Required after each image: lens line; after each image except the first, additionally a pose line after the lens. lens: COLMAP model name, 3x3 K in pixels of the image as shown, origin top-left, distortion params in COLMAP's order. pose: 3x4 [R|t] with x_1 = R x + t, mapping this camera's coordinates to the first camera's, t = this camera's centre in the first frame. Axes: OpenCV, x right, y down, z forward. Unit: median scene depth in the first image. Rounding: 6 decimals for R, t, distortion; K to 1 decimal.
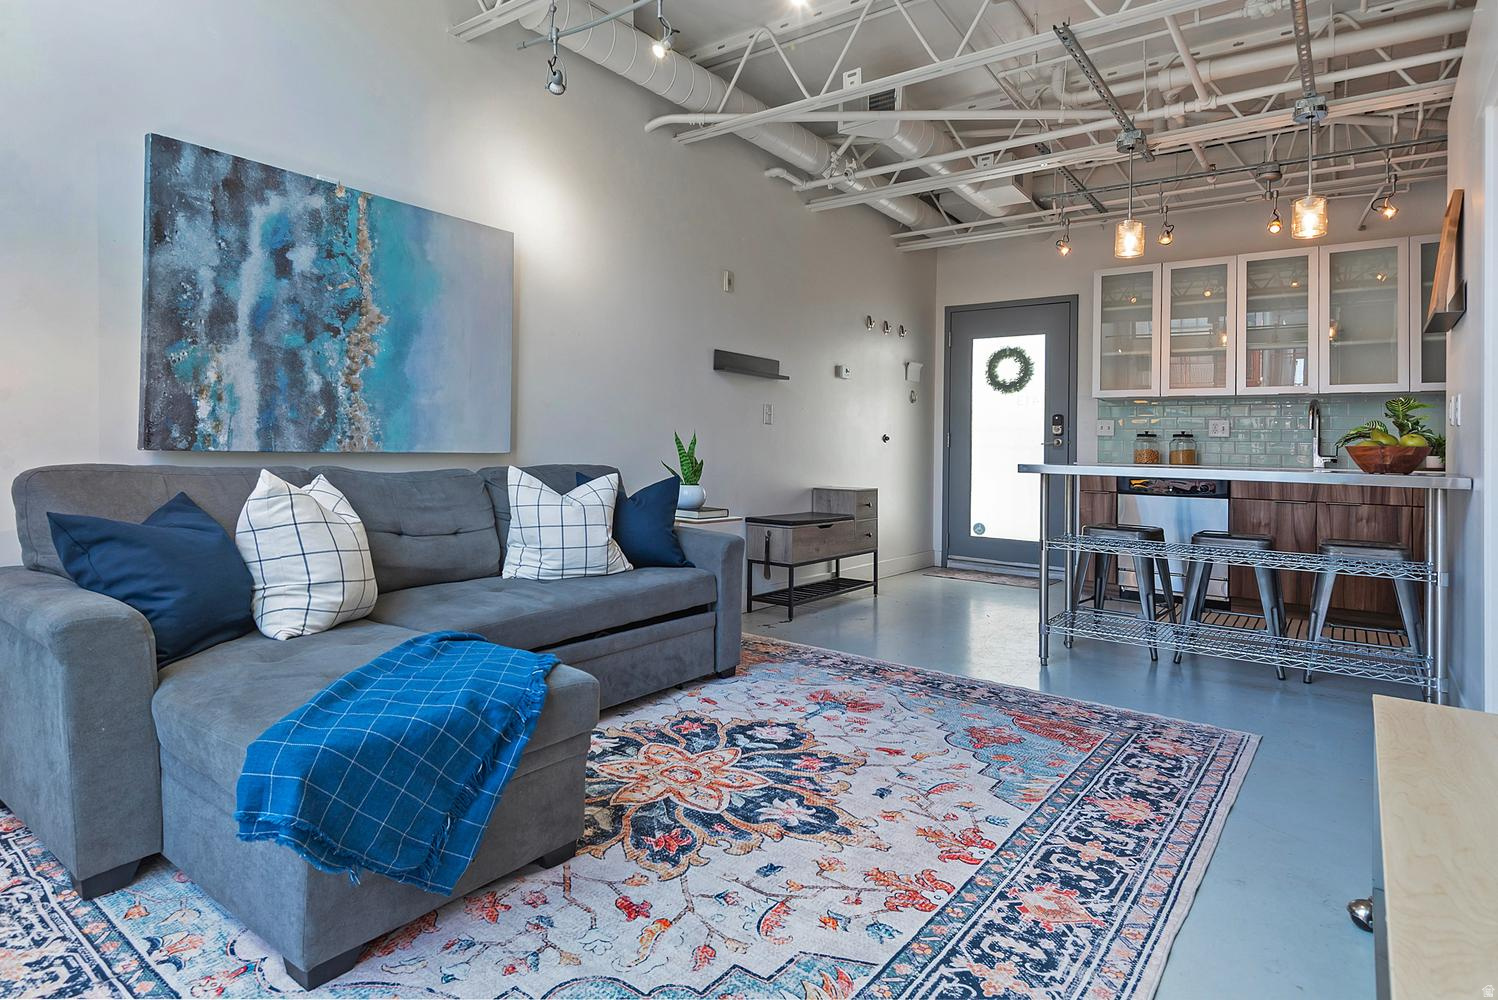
lens RADIAL K [[822.5, 0, 700.7], [0, 822.5, 471.2], [0, 0, 1]] dist [0.040448, -0.026201]
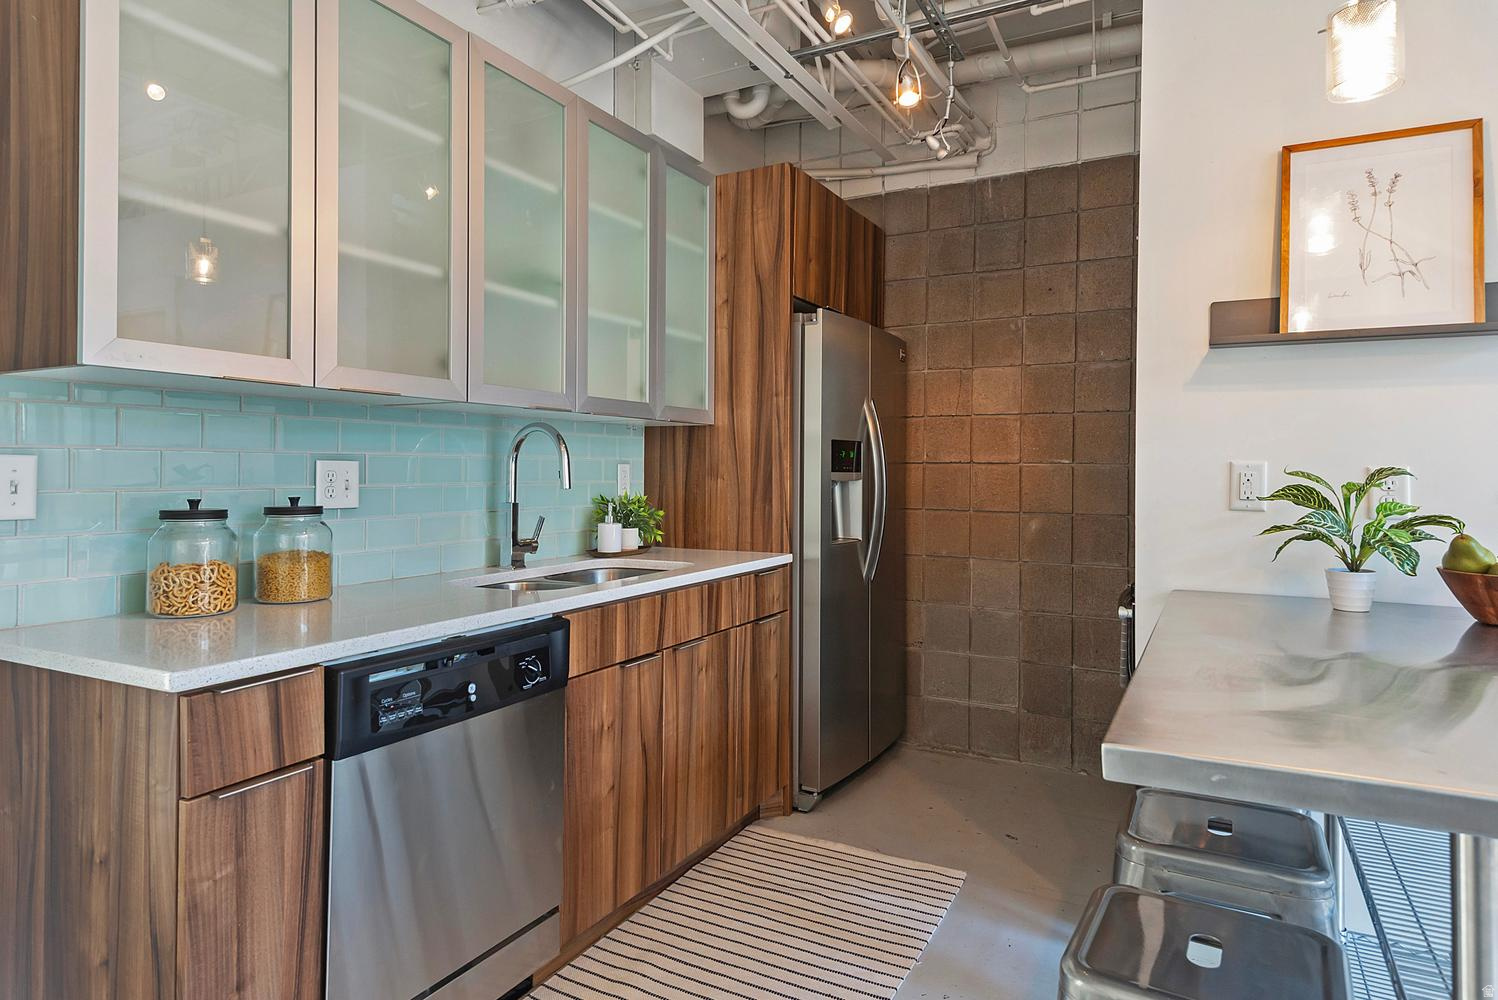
lens RADIAL K [[902.0, 0, 728.6], [0, 902.0, 483.6], [0, 0, 1]] dist [0.054034, -0.037490]
pose [[-0.165626, -0.041330, 0.985322, 0.449609], [0.011205, 0.998978, 0.043786, -0.153451], [-0.986125, 0.018293, -0.164993, 2.033693]]
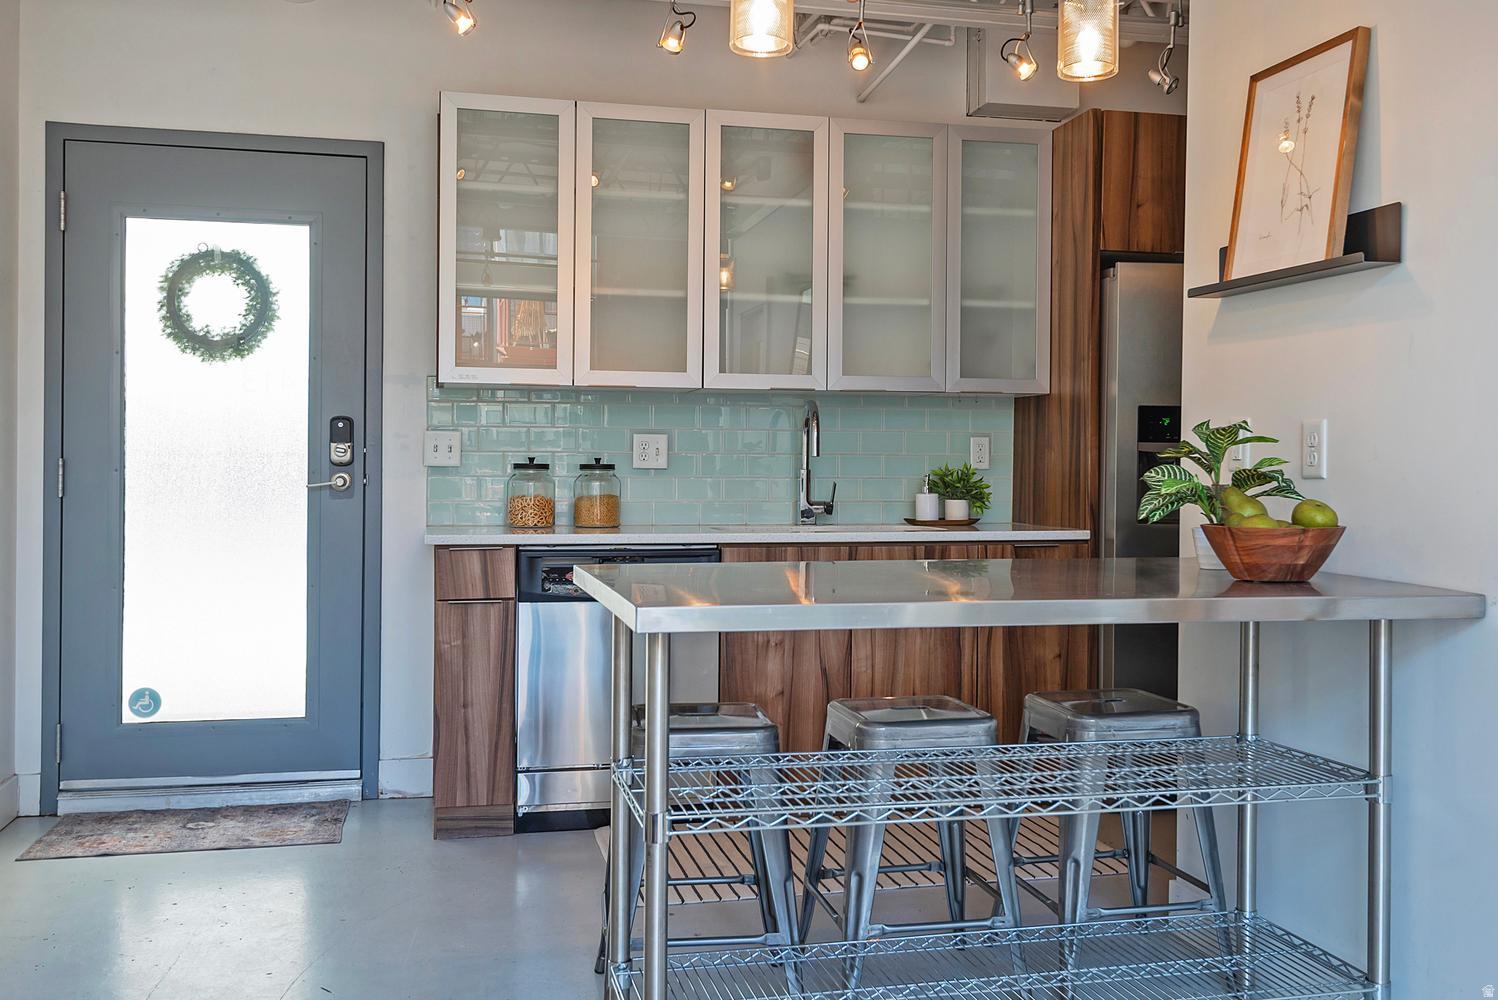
lens RADIAL K [[1438.3, 0, 772.0], [0, 1438.3, 527.1], [0, 0, 1]] dist [0.010874, 0.002807]
pose [[0.627340, -0.054796, 0.776815, -0.037359], [0.026160, 0.998441, 0.049302, -0.106687], [-0.778306, -0.010607, 0.627796, 0.891729]]
